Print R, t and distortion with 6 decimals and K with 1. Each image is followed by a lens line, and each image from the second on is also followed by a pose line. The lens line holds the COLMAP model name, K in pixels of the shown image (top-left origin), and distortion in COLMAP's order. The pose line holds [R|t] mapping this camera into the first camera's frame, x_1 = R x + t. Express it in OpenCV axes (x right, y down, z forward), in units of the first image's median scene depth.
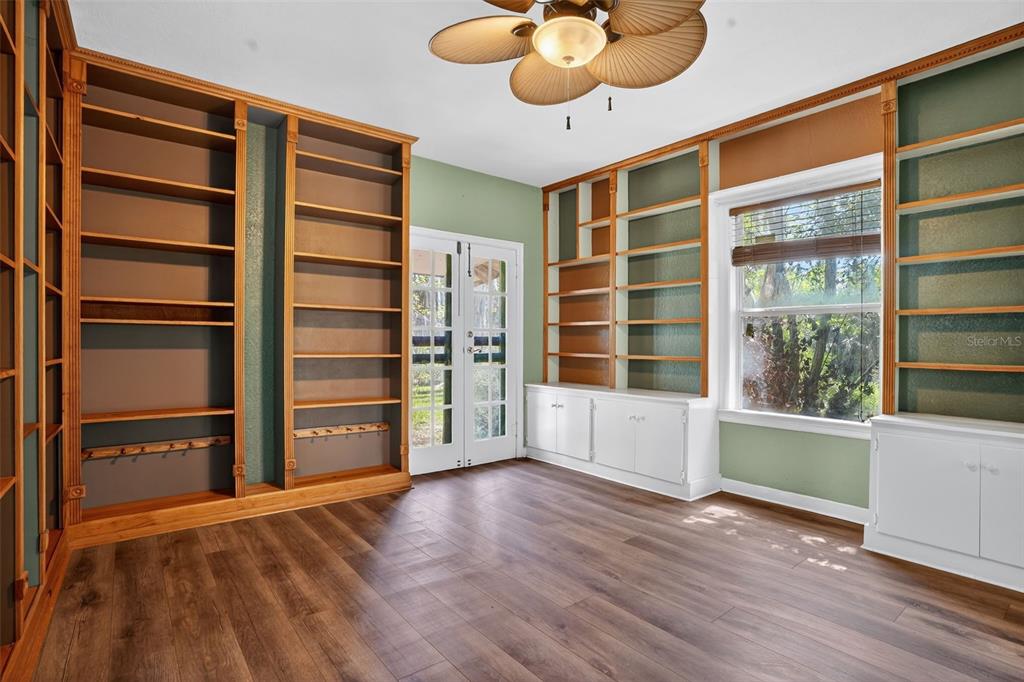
lens RADIAL K [[504.6, 0, 512.0], [0, 504.6, 341.0], [0, 0, 1]] dist [-0.077863, 0.032296]
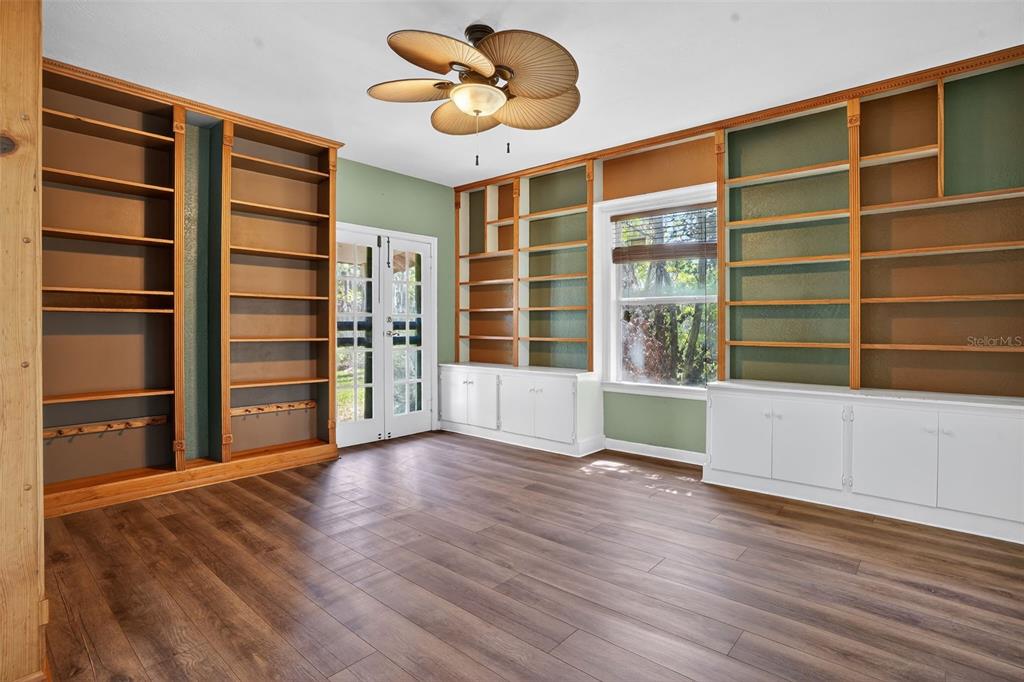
lens RADIAL K [[507.1, 0, 513.5], [0, 507.1, 326.9], [0, 0, 1]] dist [-0.071118, 0.031633]
pose [[0.983598, -0.004228, 0.180326, -0.021253], [0.003278, 0.999979, 0.005567, -0.003650], [-0.180345, -0.004884, 0.983591, -0.200015]]
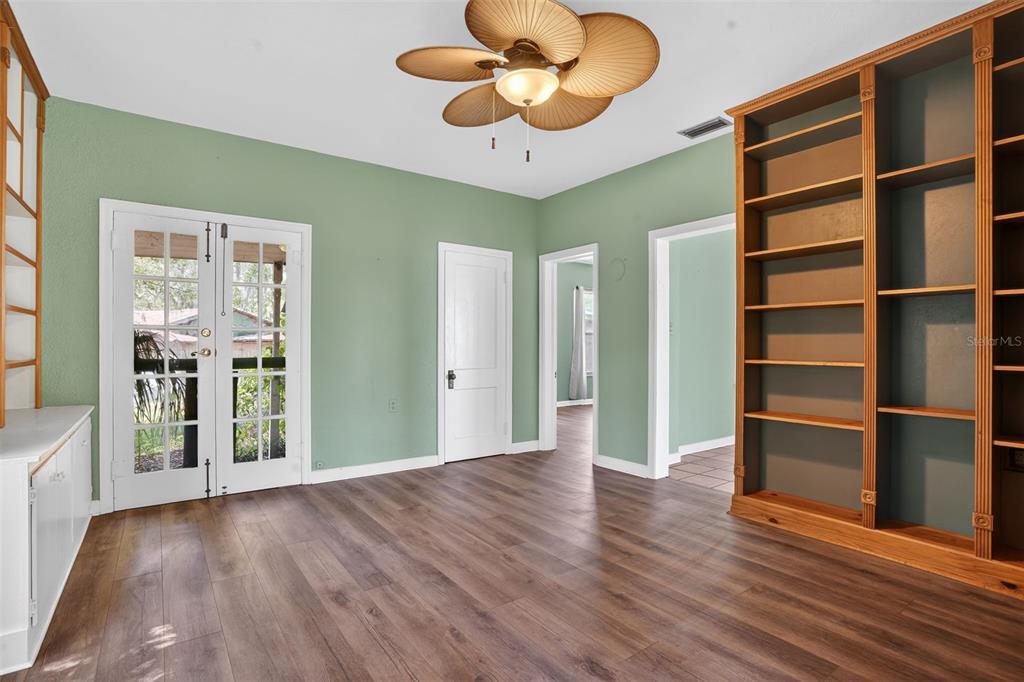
lens RADIAL K [[507.1, 0, 513.5], [0, 507.1, 326.9], [0, 0, 1]] dist [-0.071118, 0.031633]
pose [[-0.999401, -0.003900, 0.034378, 0.061710], [-0.005285, 0.999174, -0.040280, 0.005054], [-0.034192, -0.040438, -0.998597, 1.358680]]
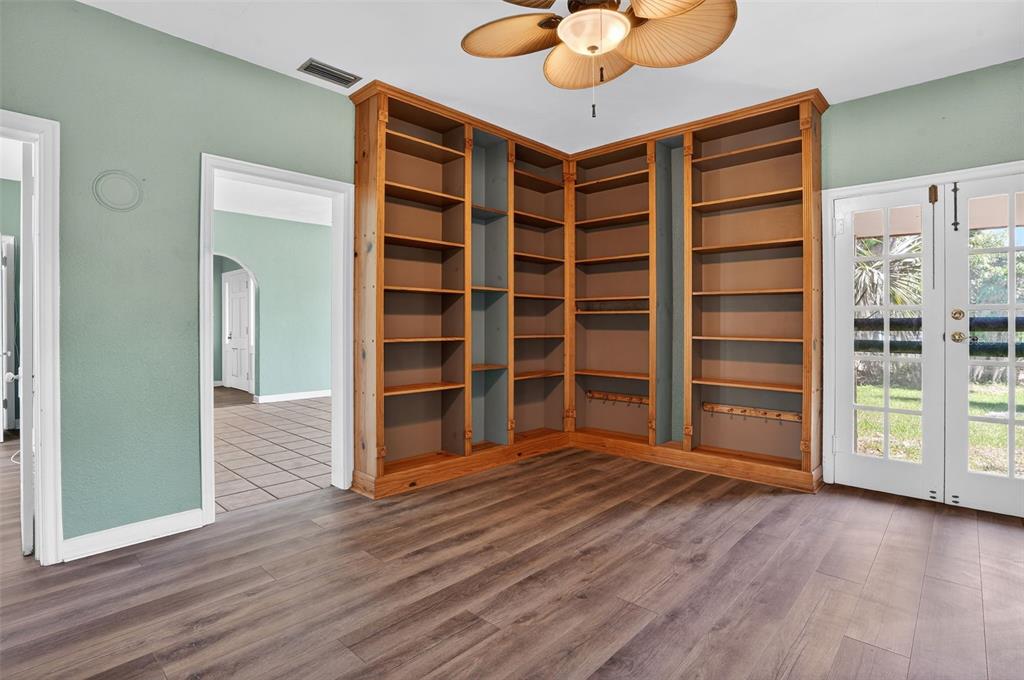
lens RADIAL K [[507.1, 0, 513.5], [0, 507.1, 325.9], [0, 0, 1]] dist [-0.071118, 0.031633]
pose [[0.159237, 0.000305, -0.987240, 0.682191], [0.003578, 0.999993, 0.000886, -0.000420], [0.987234, -0.003674, 0.159235, 0.417183]]
